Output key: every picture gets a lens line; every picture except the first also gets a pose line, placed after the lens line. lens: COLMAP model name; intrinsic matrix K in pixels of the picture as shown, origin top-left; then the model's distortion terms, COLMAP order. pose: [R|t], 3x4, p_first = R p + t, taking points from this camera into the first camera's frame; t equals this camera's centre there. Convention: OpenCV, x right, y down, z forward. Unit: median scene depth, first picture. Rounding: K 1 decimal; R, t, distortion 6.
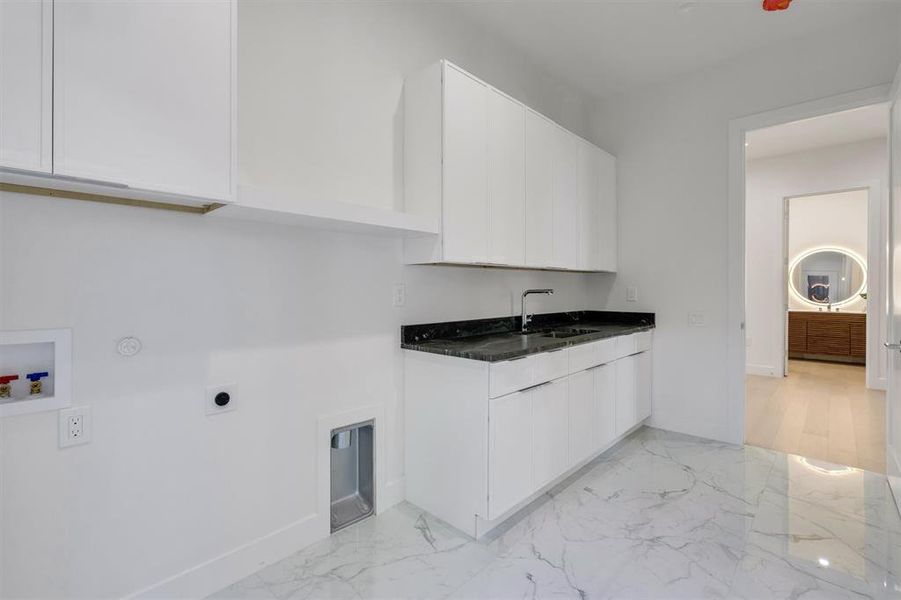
lens RADIAL K [[415.2, 0, 449.5], [0, 415.2, 291.3], [0, 0, 1]] dist [-0.004016, -0.000541]
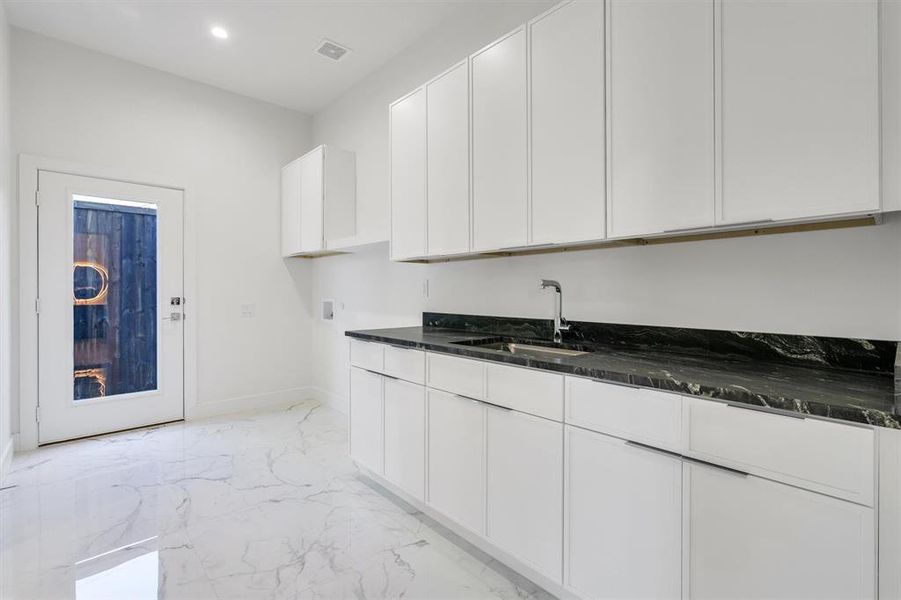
lens RADIAL K [[415.2, 0, 449.5], [0, 415.2, 291.3], [0, 0, 1]] dist [-0.004016, -0.000541]
pose [[-0.084377, 0.005839, -0.996417, 1.020351], [0.001806, 0.999982, 0.005707, 0.010402], [0.996432, -0.001318, -0.084386, 1.047374]]
